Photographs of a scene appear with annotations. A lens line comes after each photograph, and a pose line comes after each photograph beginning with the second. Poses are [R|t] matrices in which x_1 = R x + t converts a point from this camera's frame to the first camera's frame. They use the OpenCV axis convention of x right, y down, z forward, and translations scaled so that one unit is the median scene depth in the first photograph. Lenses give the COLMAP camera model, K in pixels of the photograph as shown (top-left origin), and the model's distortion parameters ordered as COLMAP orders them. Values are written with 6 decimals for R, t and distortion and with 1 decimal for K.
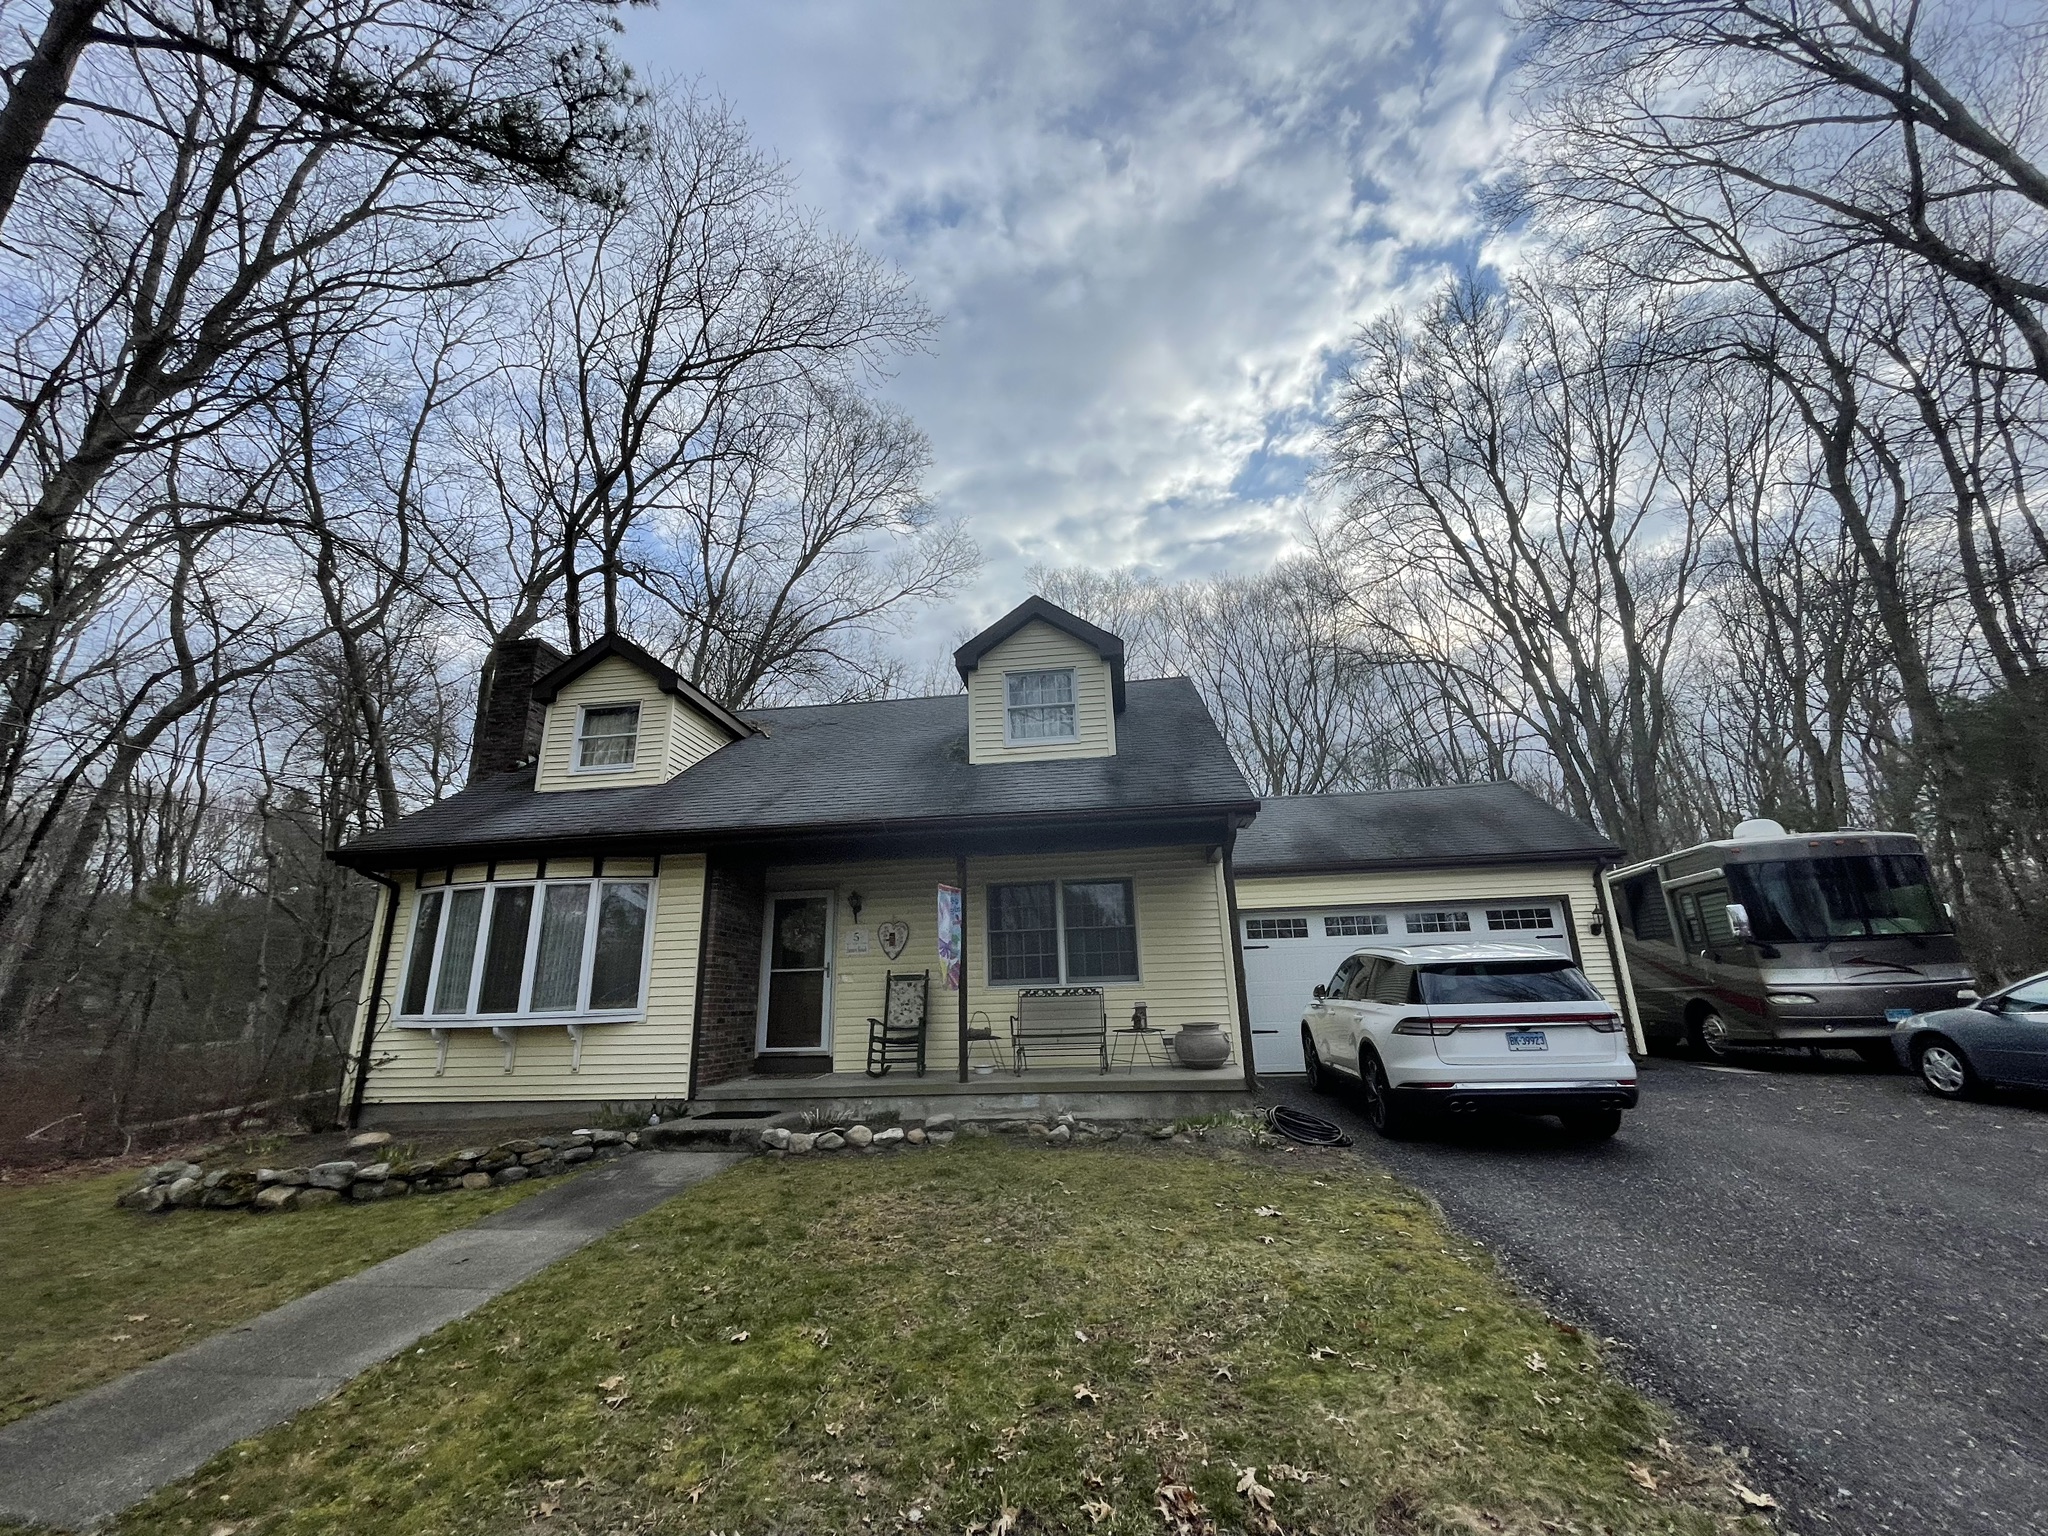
lens RADIAL K [[828.8, 0, 1022.0], [0, 828.8, 778.1], [0, 0, 1]] dist [-0.006454, -0.000362]
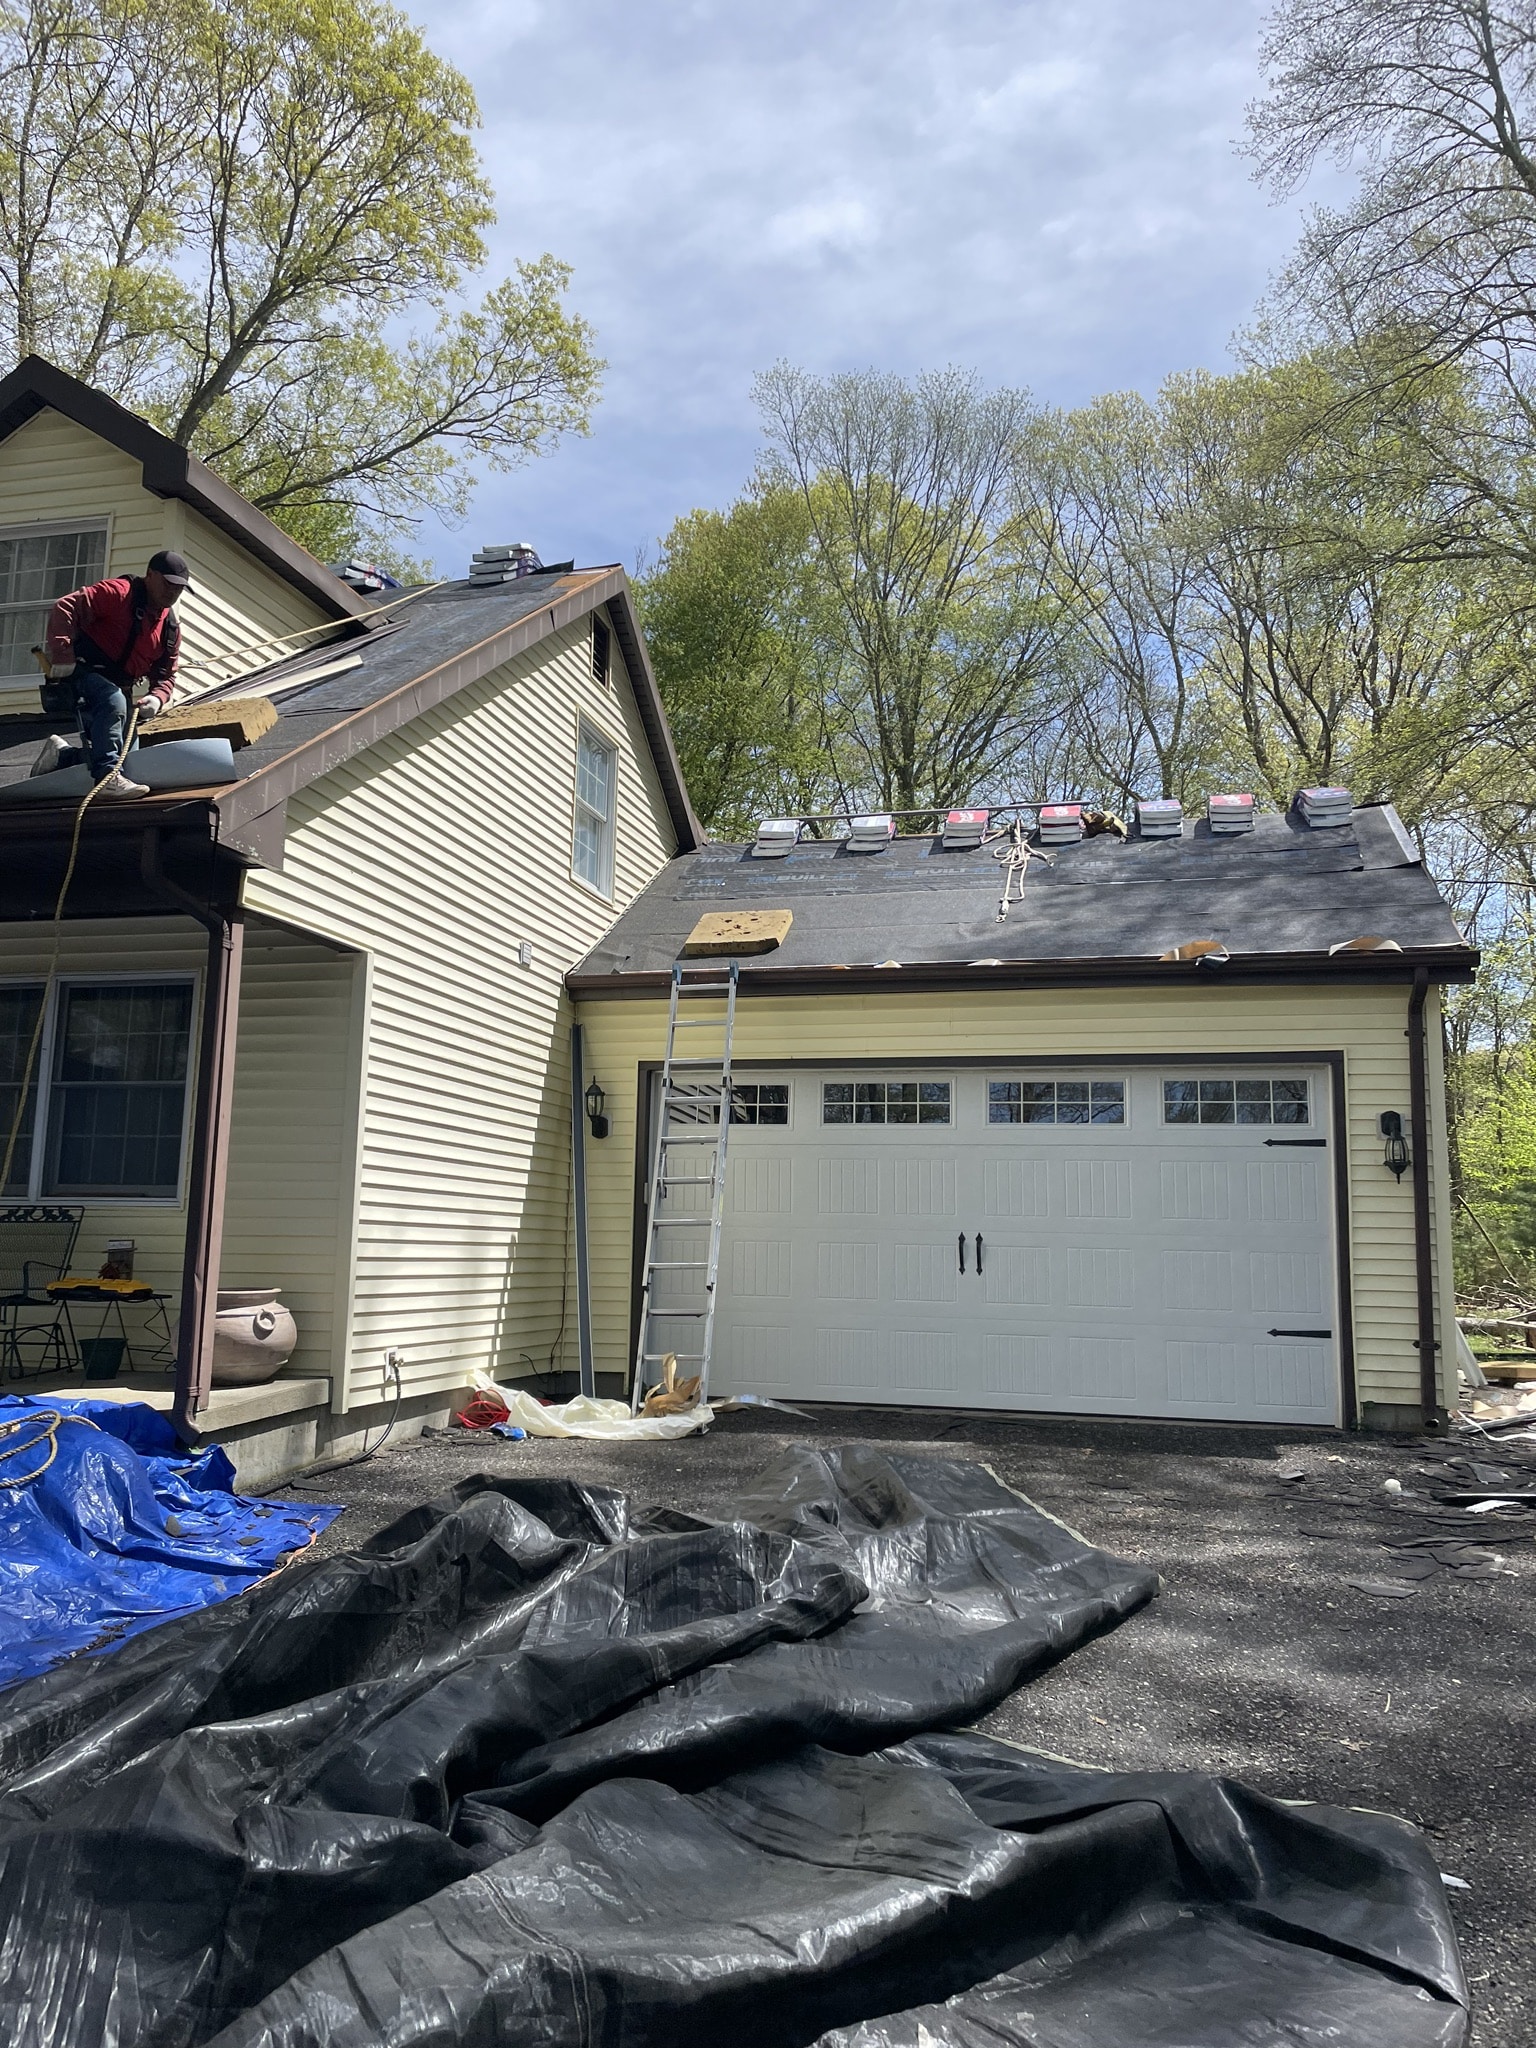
lens RADIAL K [[1481.5, 0, 769.5], [0, 1481.5, 1056.3], [0, 0, 1]] dist [0.022602, -0.011772]
pose [[0.991955, 0.030997, -0.122737, 0.529250], [-0.010960, 0.986947, 0.160674, 0.022668], [0.126115, -0.158036, 0.979346, 0.216853]]
